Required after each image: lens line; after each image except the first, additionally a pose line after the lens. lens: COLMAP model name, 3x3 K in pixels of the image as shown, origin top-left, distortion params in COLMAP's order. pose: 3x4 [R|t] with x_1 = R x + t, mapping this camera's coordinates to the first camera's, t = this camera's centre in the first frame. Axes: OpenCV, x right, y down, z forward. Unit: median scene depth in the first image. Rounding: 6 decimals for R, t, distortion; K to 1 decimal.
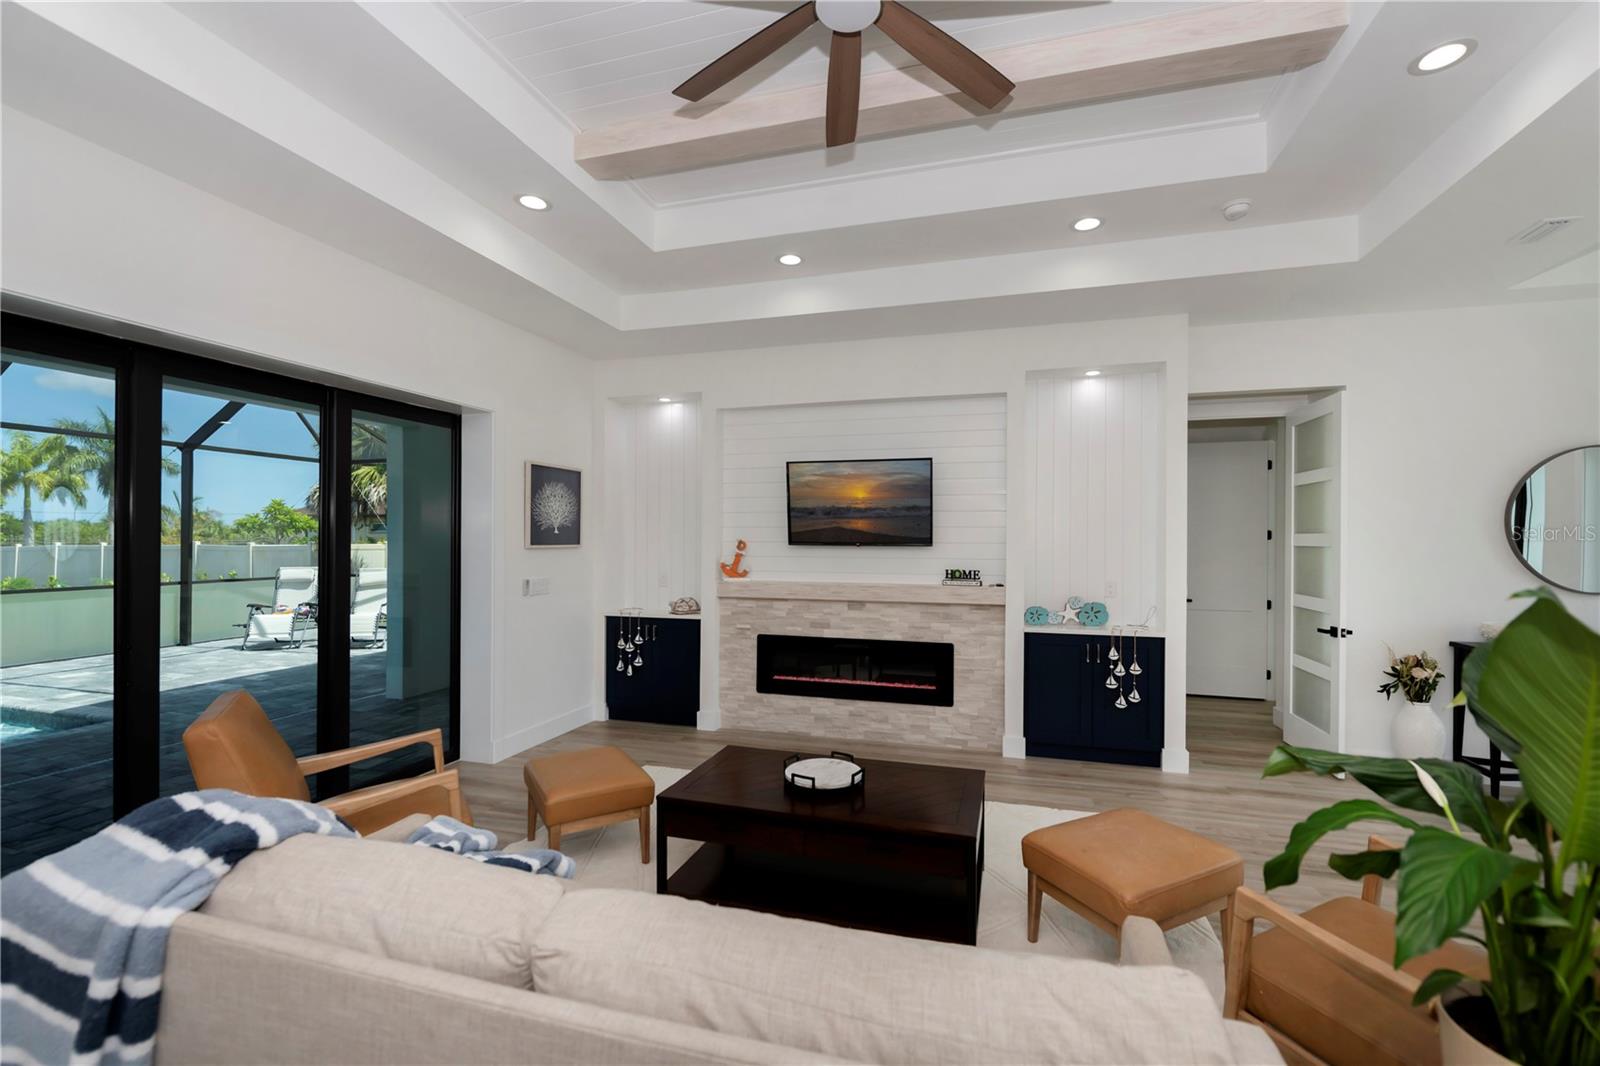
lens RADIAL K [[657.7, 0, 802.5], [0, 657.7, 535.0], [0, 0, 1]] dist [0.008801, 0.000049]
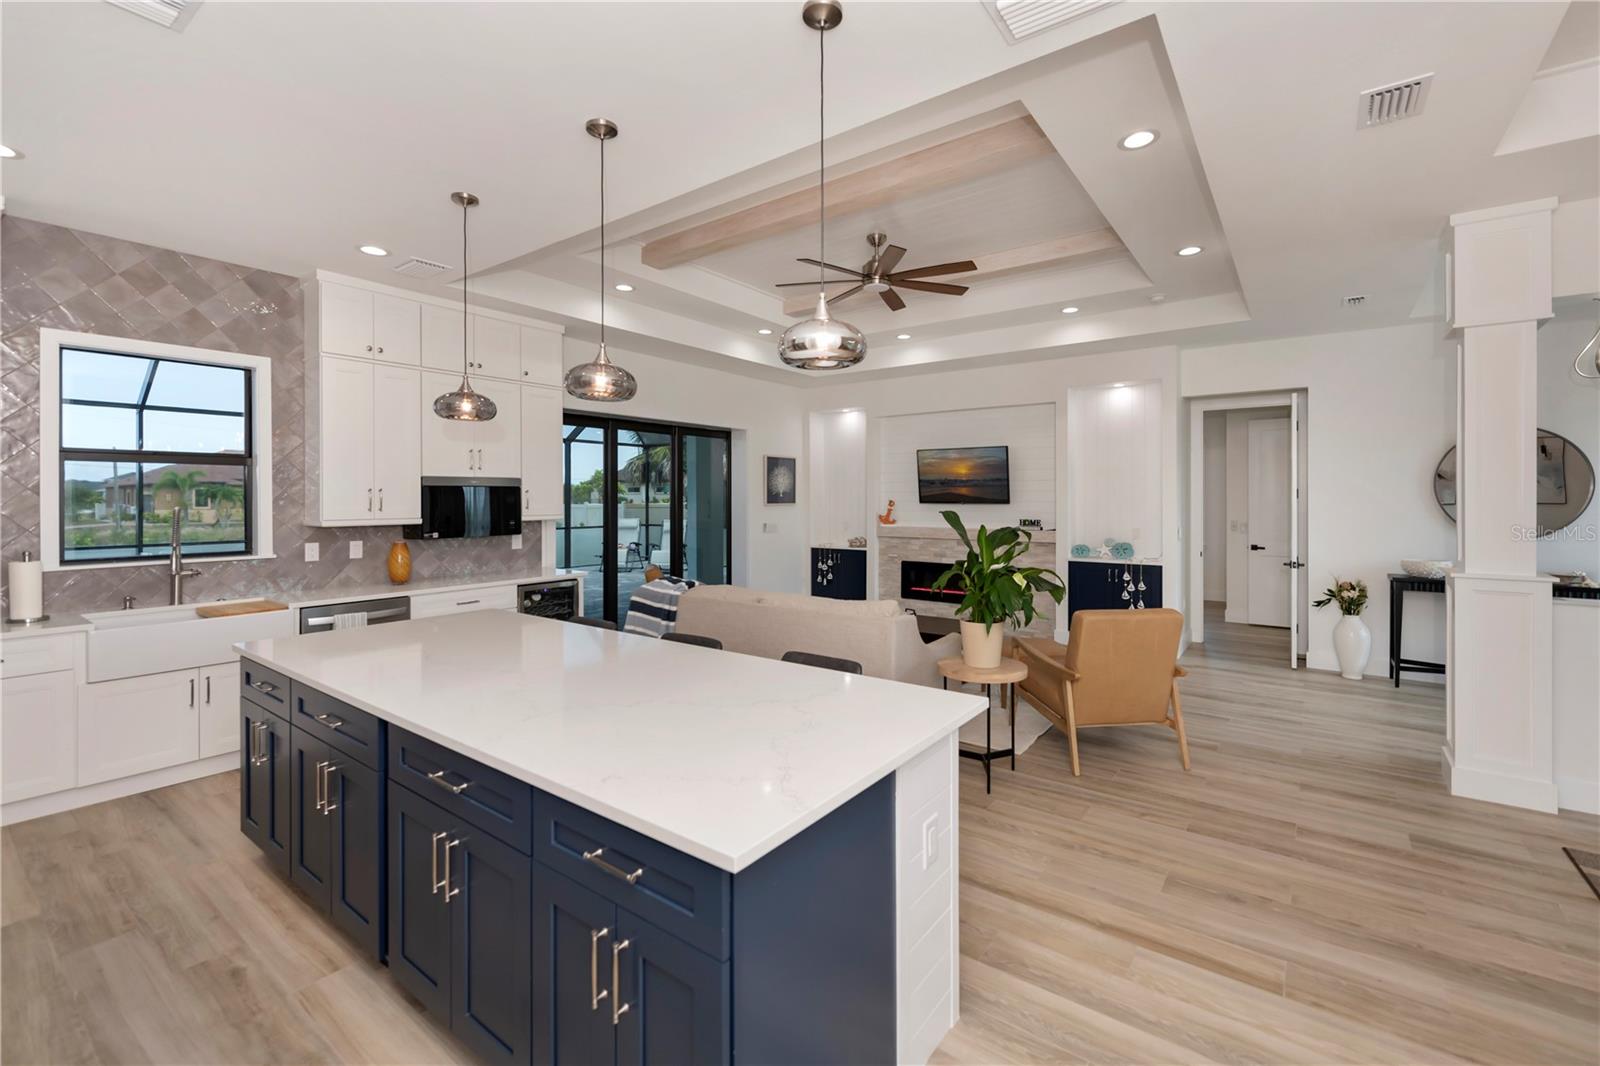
lens RADIAL K [[690.0, 0, 808.8], [0, 690.0, 496.7], [0, 0, 1]] dist [-0.003932, -0.000149]
pose [[0.939879, -0.004609, -0.341478, 0.294127], [0.005866, 0.999979, 0.002649, -0.006547], [0.341458, -0.004493, 0.939886, -0.632993]]
